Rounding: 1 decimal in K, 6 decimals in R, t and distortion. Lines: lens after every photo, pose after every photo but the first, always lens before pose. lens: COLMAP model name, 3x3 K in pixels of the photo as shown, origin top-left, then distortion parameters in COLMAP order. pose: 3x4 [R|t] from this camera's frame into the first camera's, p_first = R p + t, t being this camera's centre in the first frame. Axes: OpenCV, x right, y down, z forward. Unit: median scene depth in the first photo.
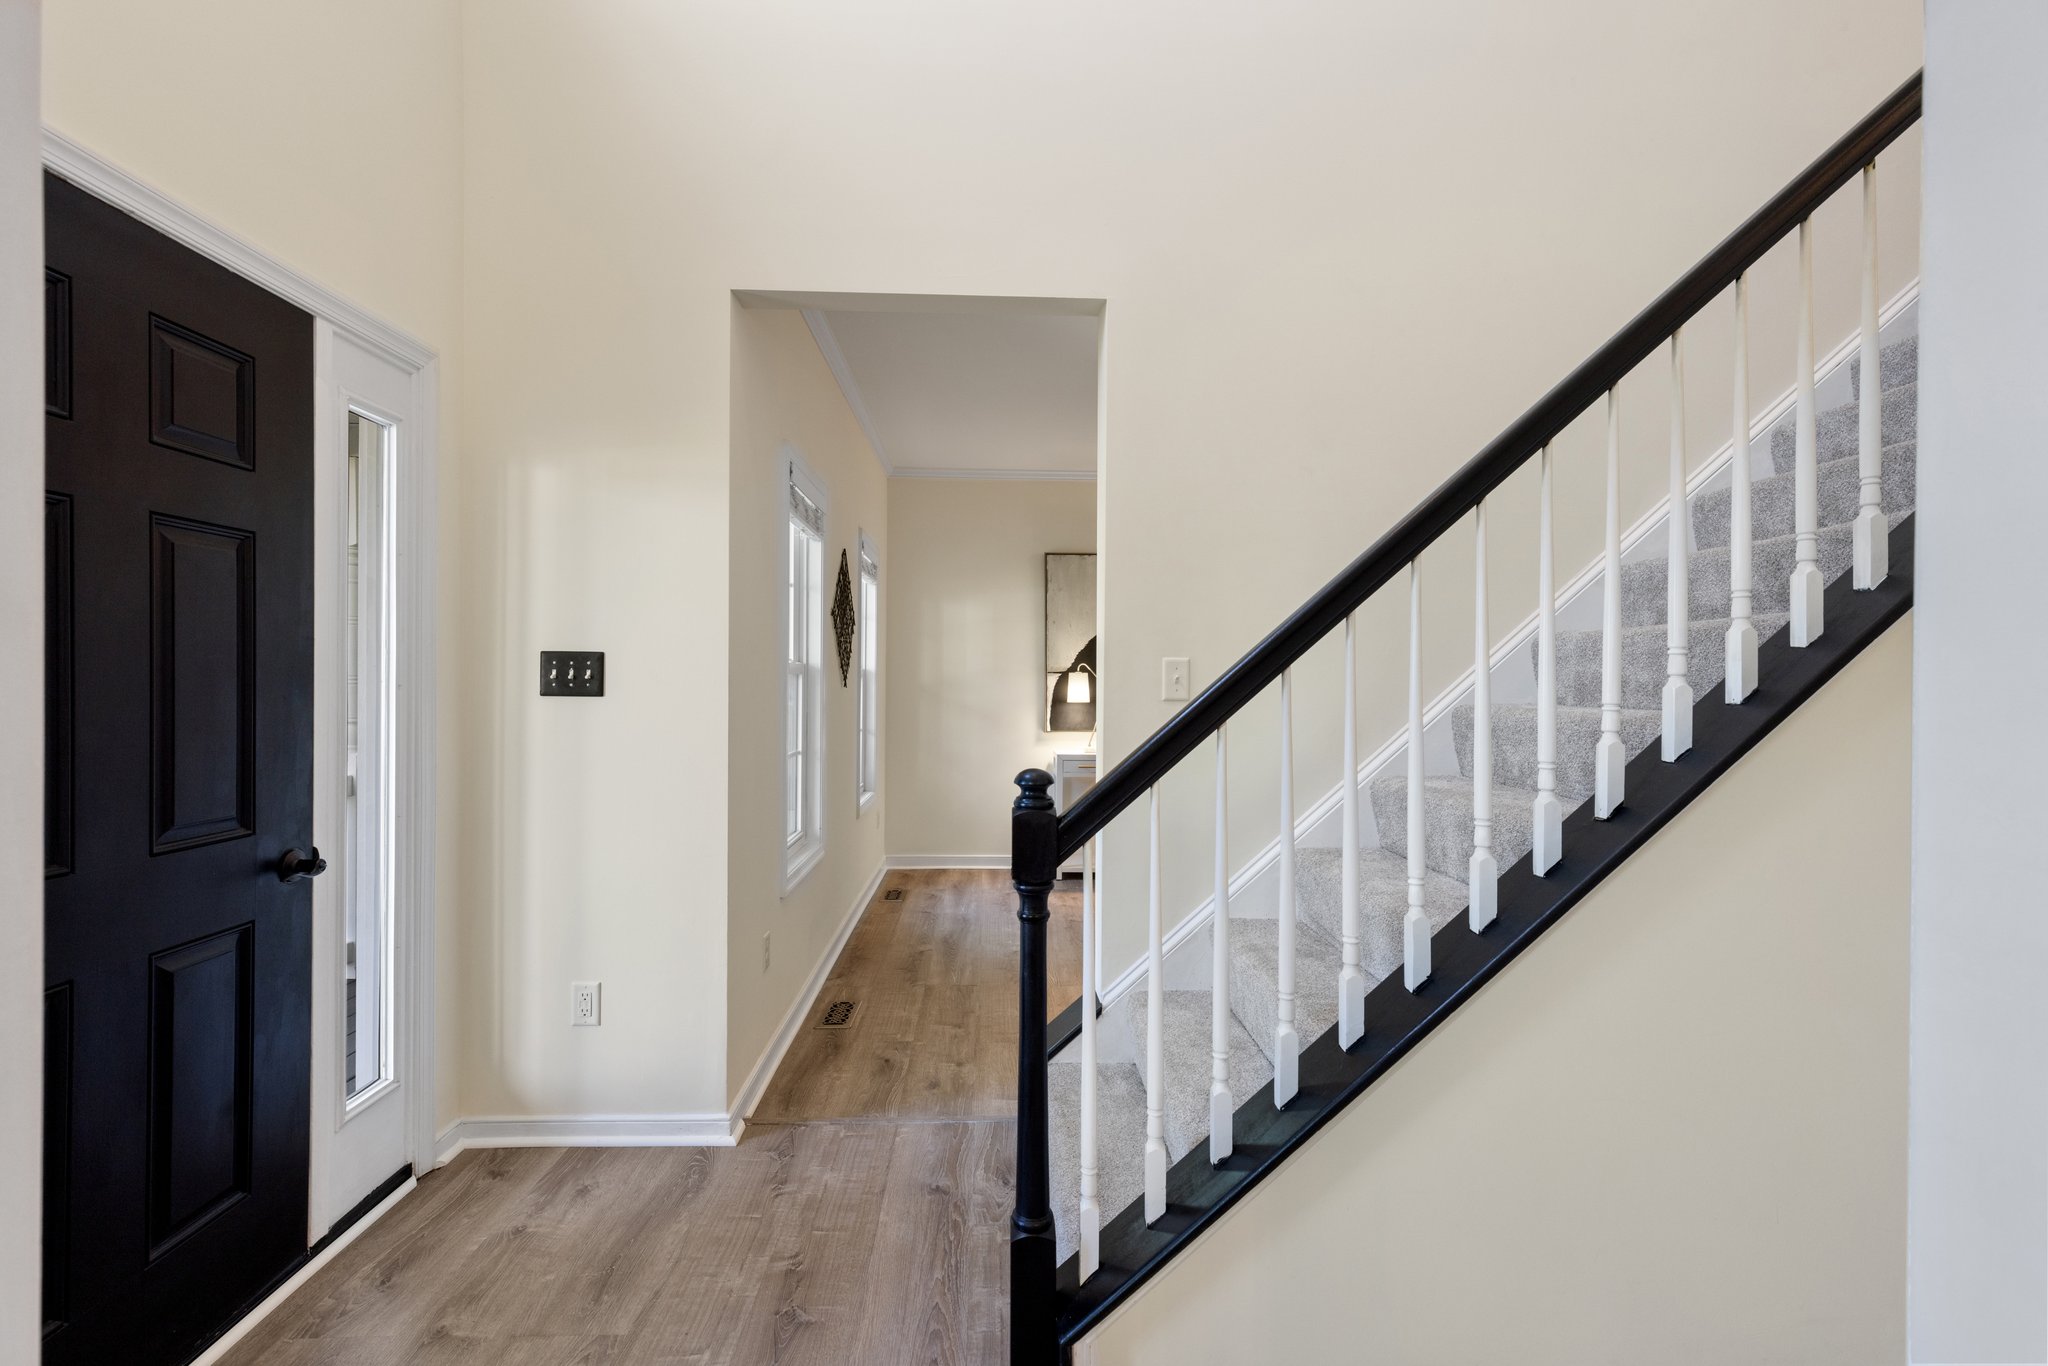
lens RADIAL K [[914.1, 0, 1024.0], [0, 914.1, 683.0], [0, 0, 1]] dist [0.003655, -0.000231]
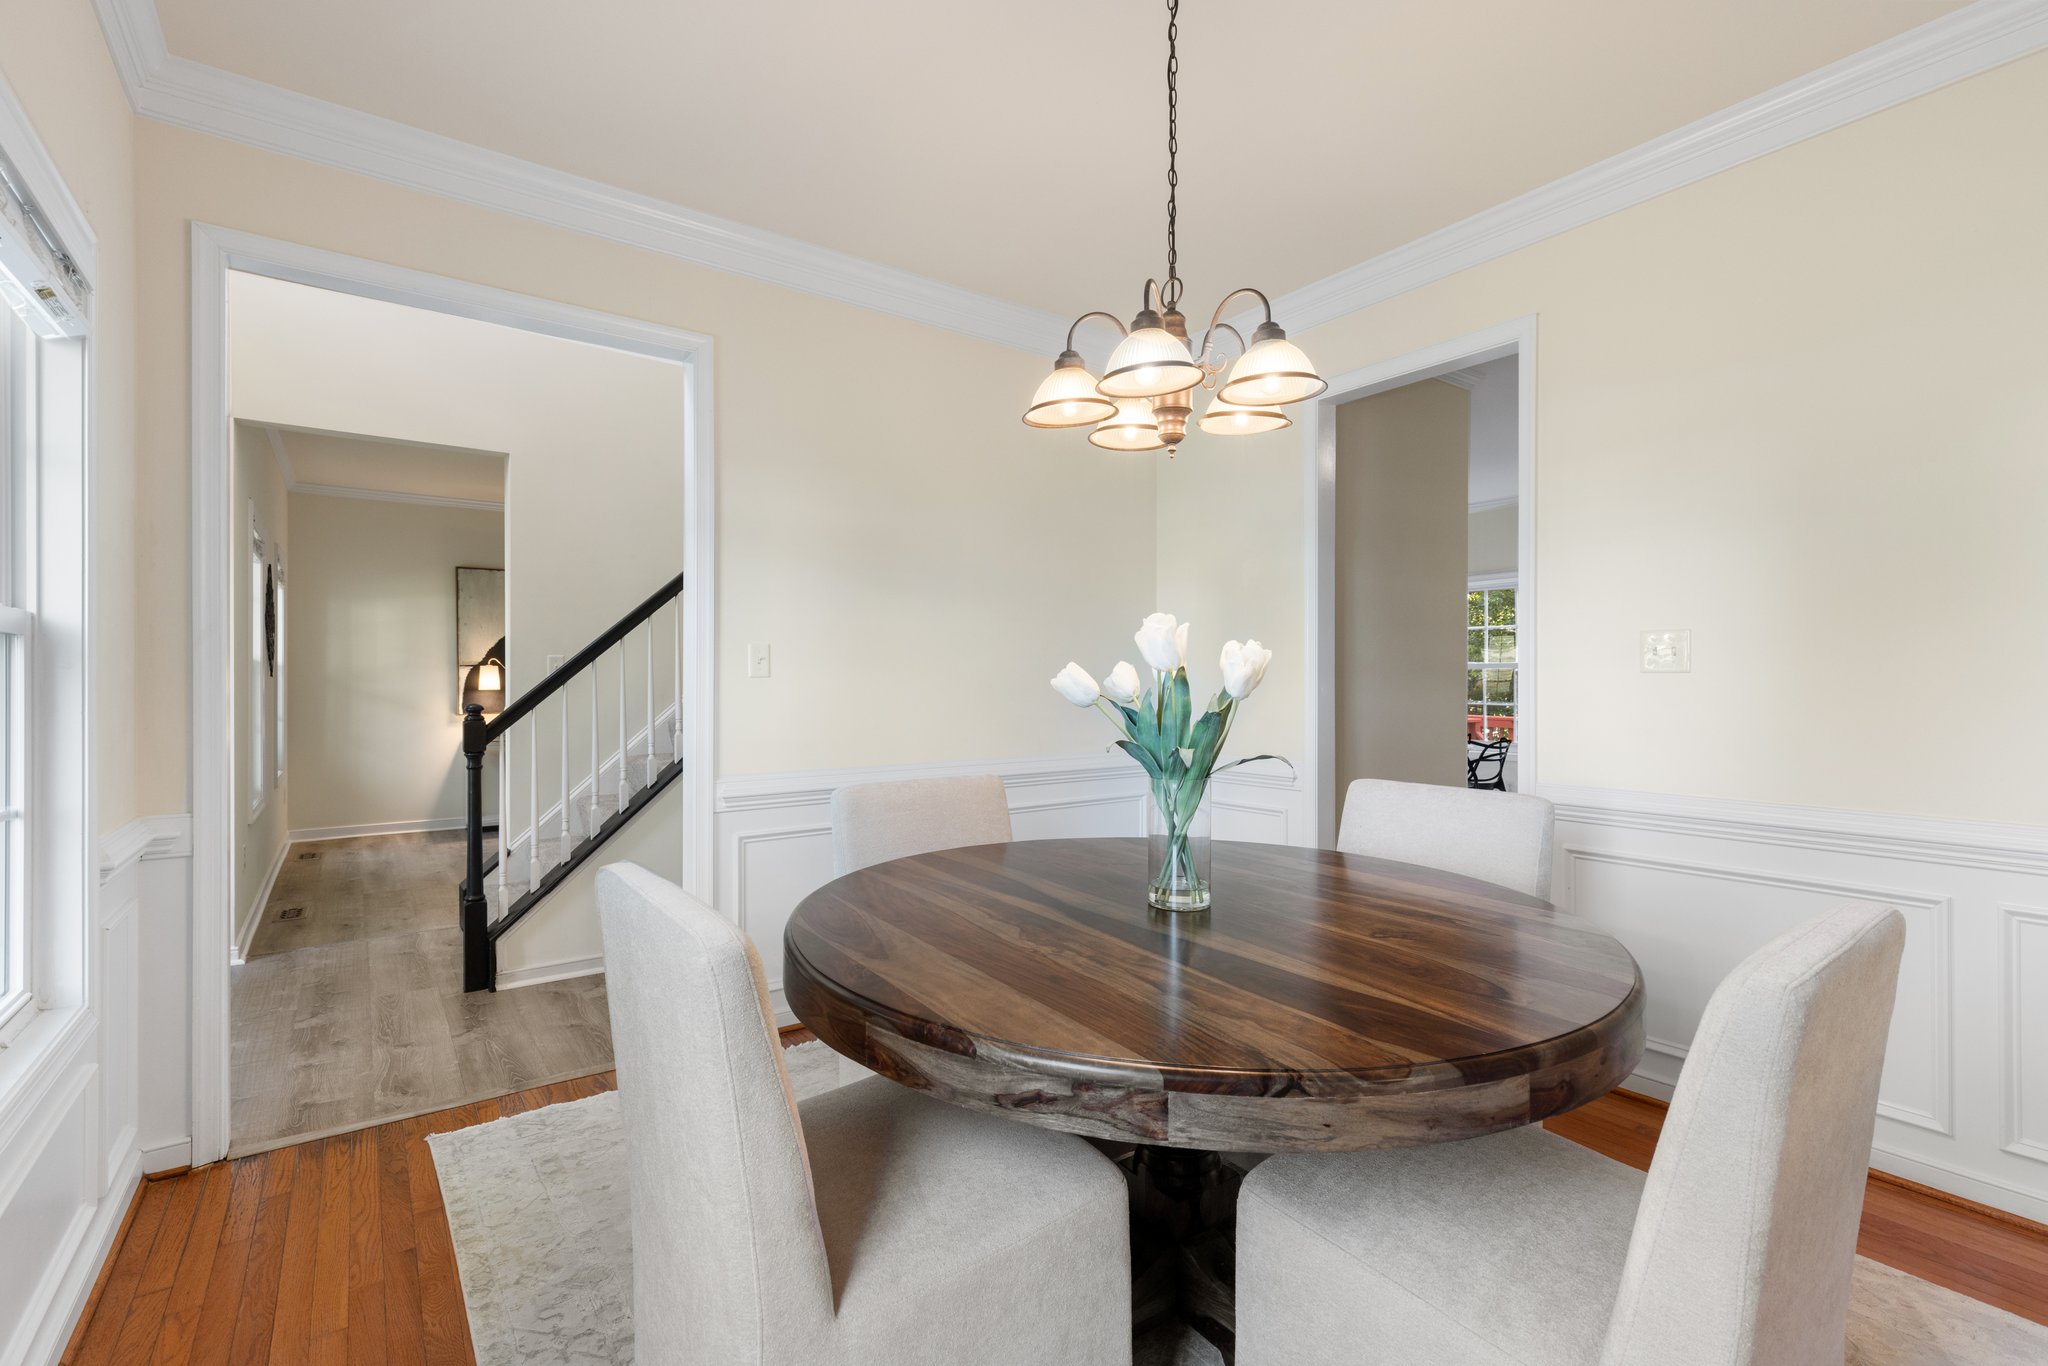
lens RADIAL K [[914.1, 0, 1024.0], [0, 914.1, 683.0], [0, 0, 1]] dist [0.003655, -0.000231]
pose [[0.828906, -0.009366, 0.559310, -0.038952], [0.007665, 0.999956, 0.005386, 0.012607], [-0.559336, -0.000177, 0.828941, -0.504832]]
